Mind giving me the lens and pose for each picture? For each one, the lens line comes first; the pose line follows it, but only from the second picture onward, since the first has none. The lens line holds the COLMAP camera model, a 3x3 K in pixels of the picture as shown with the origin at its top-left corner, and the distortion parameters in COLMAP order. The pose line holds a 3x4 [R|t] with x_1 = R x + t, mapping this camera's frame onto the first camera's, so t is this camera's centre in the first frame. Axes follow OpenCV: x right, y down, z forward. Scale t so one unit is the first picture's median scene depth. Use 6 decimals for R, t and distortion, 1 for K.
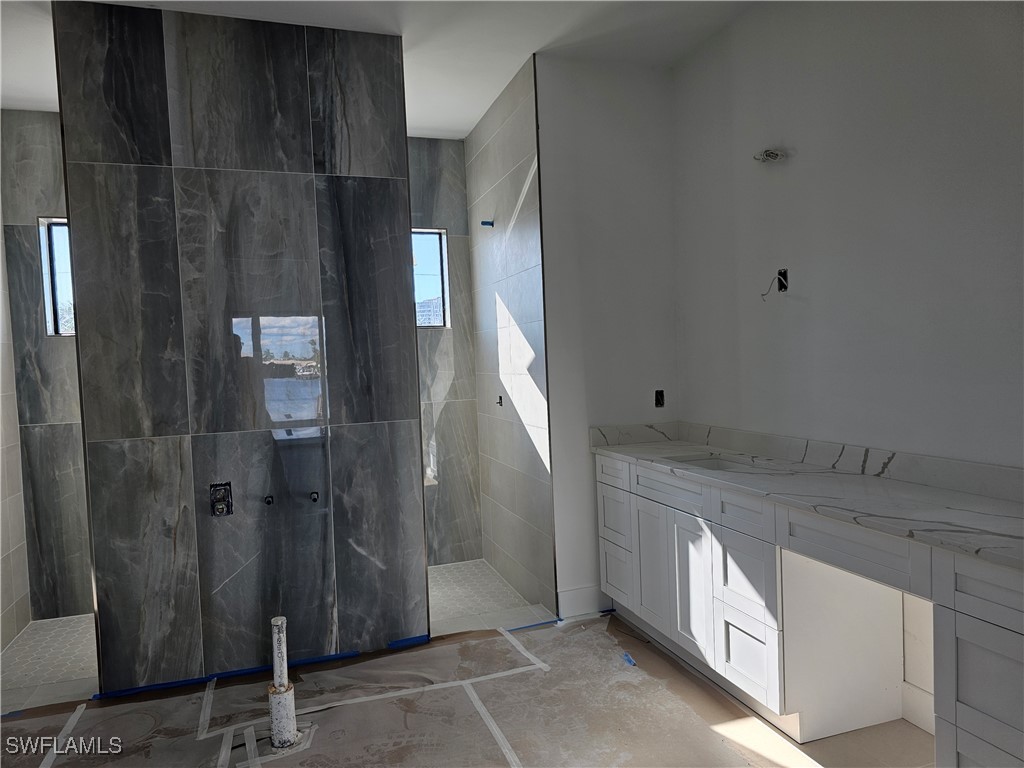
lens RADIAL K [[693.5, 0, 520.0], [0, 693.5, 386.9], [0, 0, 1]] dist [0.062303, -0.059756]
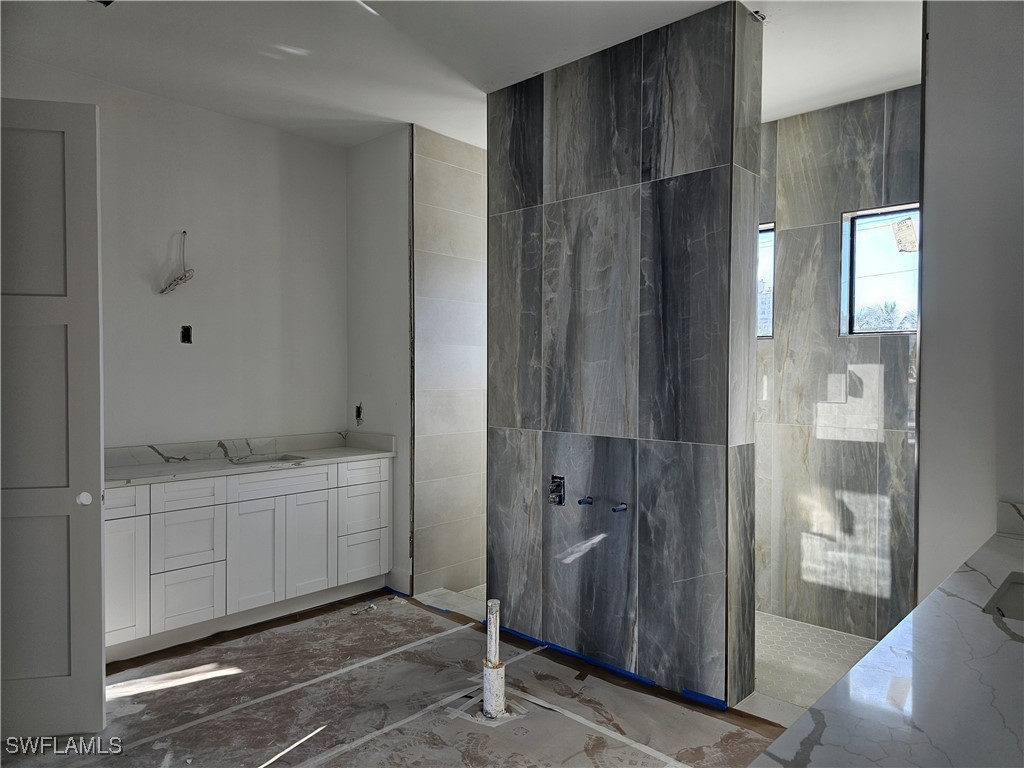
lens RADIAL K [[693.5, 0, 512.4], [0, 693.5, 383.0], [0, 0, 1]] dist [0.062303, -0.059756]
pose [[0.475523, 0.055185, -0.877970, 0.510167], [-0.056566, 0.997883, 0.032085, -0.045409], [0.877883, 0.034406, 0.477638, 0.387916]]
